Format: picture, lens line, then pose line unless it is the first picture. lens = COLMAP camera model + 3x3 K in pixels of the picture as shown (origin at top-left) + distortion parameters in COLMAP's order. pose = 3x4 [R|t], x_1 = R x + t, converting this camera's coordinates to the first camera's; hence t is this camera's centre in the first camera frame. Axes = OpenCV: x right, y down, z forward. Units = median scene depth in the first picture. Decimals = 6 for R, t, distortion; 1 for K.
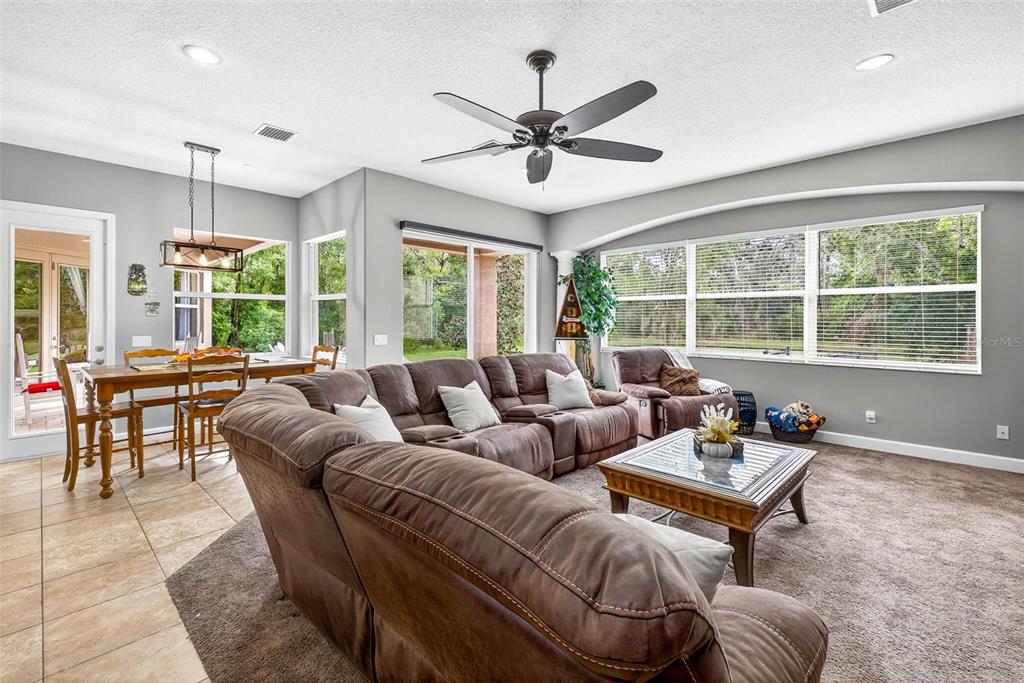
lens RADIAL K [[454.1, 0, 514.7], [0, 454.1, 320.1], [0, 0, 1]] dist [0.002794, 0.000053]
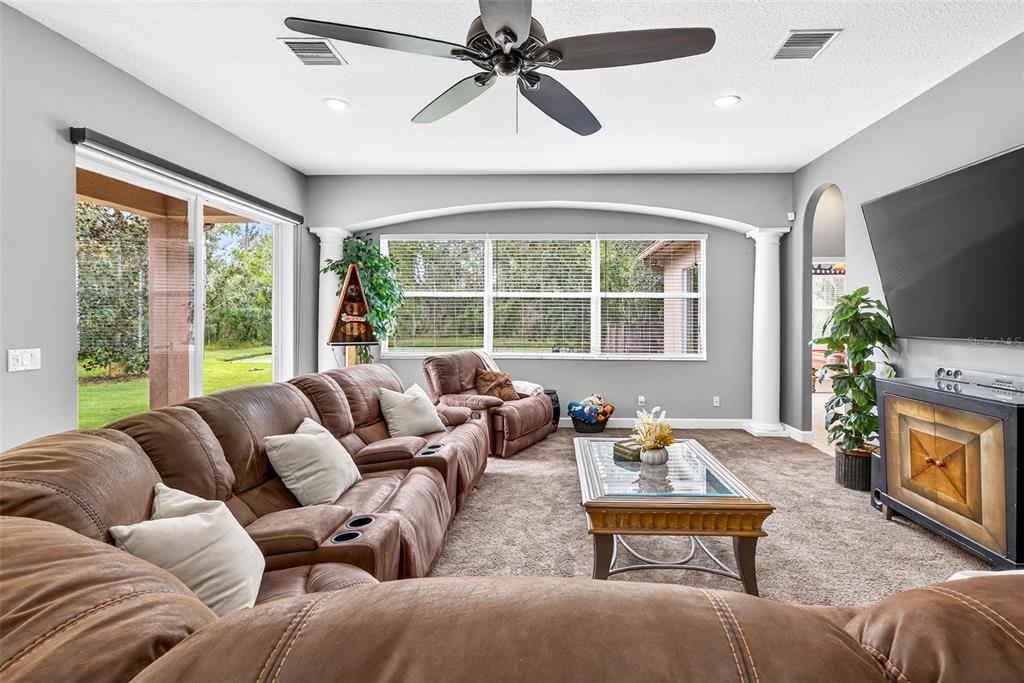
lens RADIAL K [[472.7, 0, 542.2], [0, 472.7, 323.4], [0, 0, 1]] dist [0.000351, -0.000198]
pose [[0.734881, -0.004898, 0.678178, -0.216702], [-0.002632, 0.999946, 0.010074, -0.002264], [-0.678191, -0.009188, 0.734828, 0.232582]]
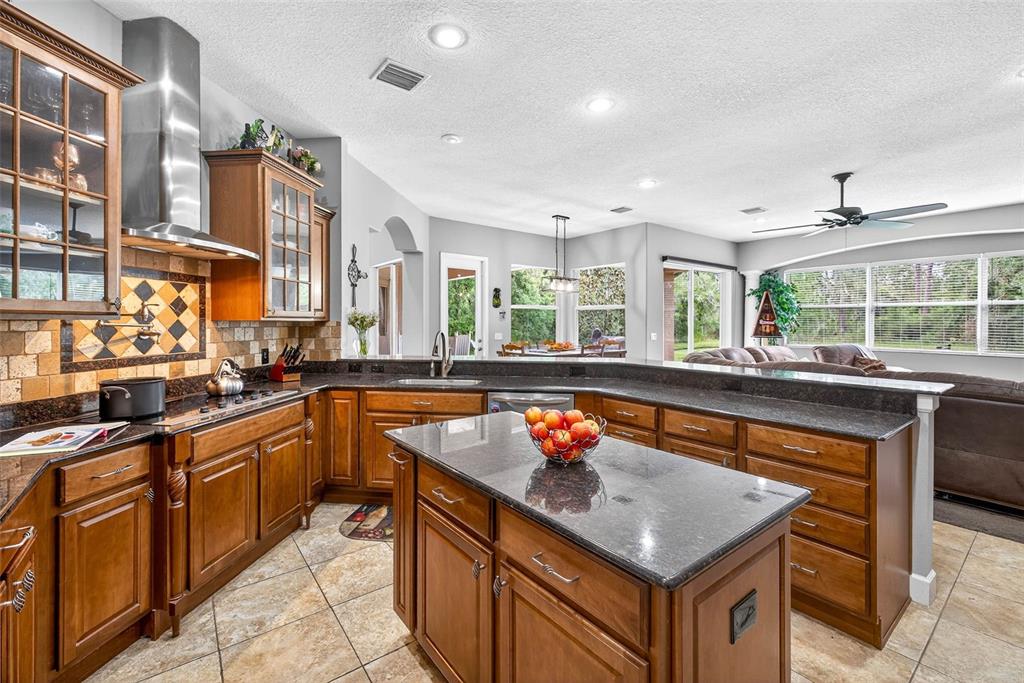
lens RADIAL K [[434.3, 0, 509.8], [0, 434.3, 320.5], [0, 0, 1]] dist [-0.000064, -0.000270]
pose [[0.989175, -0.000588, -0.146740, -0.520116], [0.000363, 0.999999, -0.001560, -0.006402], [0.146741, 0.001490, 0.989174, -0.454217]]
